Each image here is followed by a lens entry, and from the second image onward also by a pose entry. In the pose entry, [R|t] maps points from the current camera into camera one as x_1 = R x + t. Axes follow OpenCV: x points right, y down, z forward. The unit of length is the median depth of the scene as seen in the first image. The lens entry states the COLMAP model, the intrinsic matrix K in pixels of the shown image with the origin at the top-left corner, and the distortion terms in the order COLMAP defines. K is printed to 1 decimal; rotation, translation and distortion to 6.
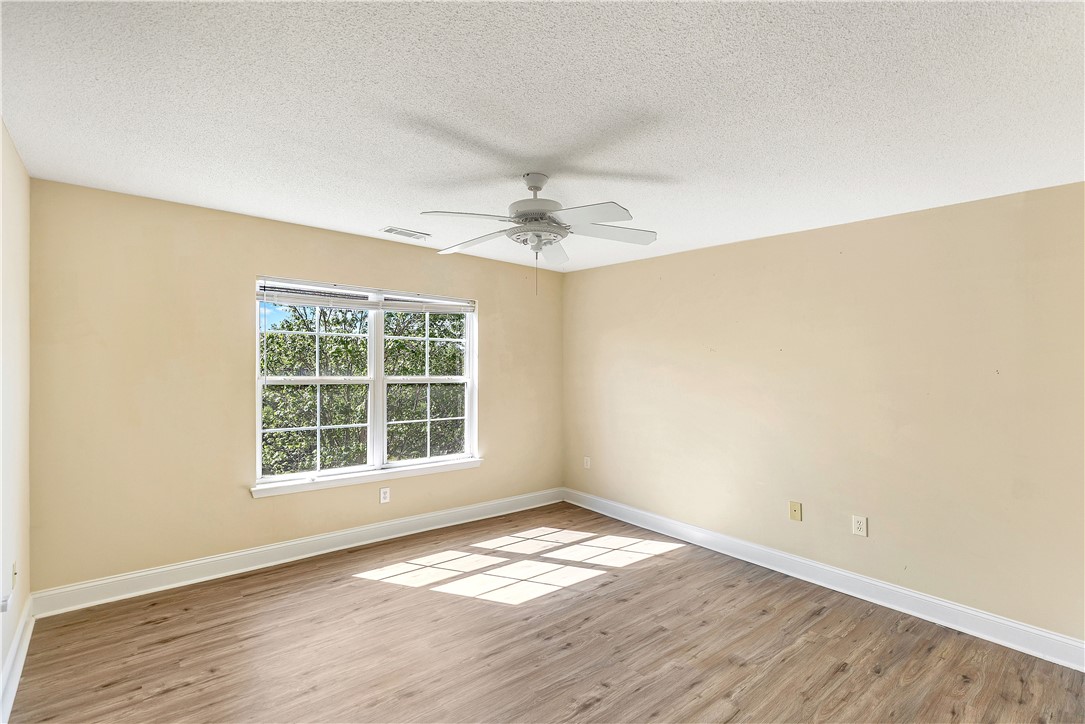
lens RADIAL K [[504.4, 0, 547.0], [0, 504.4, 355.5], [0, 0, 1]] dist [0.001710, -0.000050]
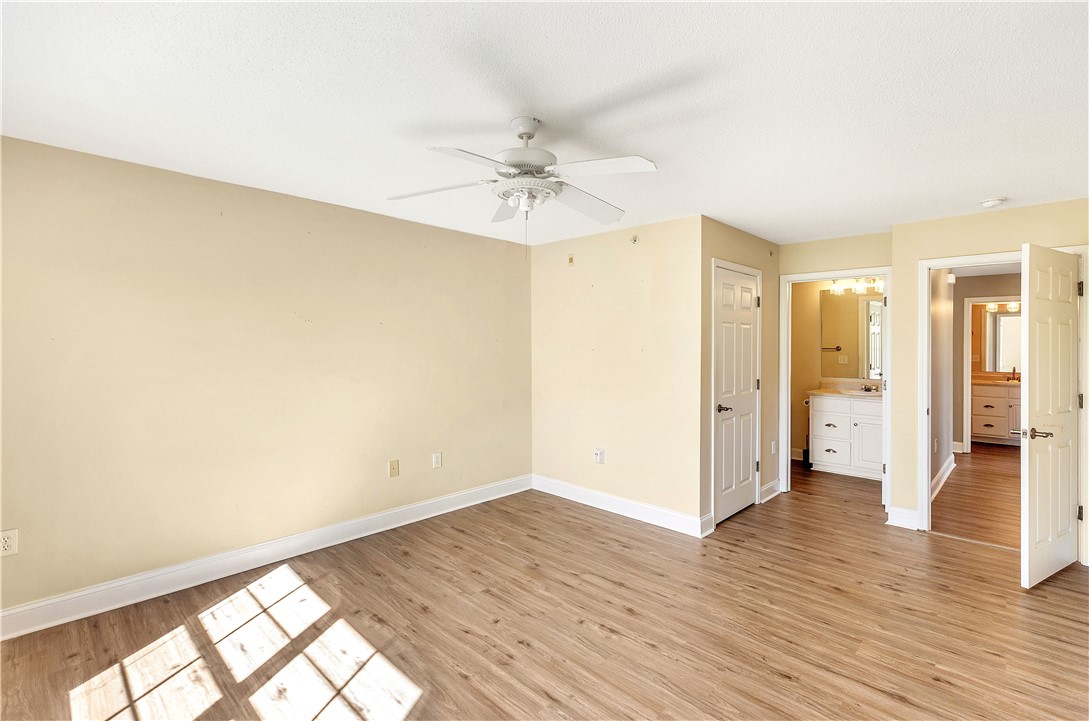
lens RADIAL K [[501.7, 0, 547.5], [0, 501.7, 345.0], [0, 0, 1]] dist [-0.000994, 0.000458]
pose [[-0.091736, -0.024720, 0.995476, -0.686792], [-0.017072, 0.999584, 0.023249, -0.000132], [-0.995637, -0.014862, -0.092120, 0.822717]]
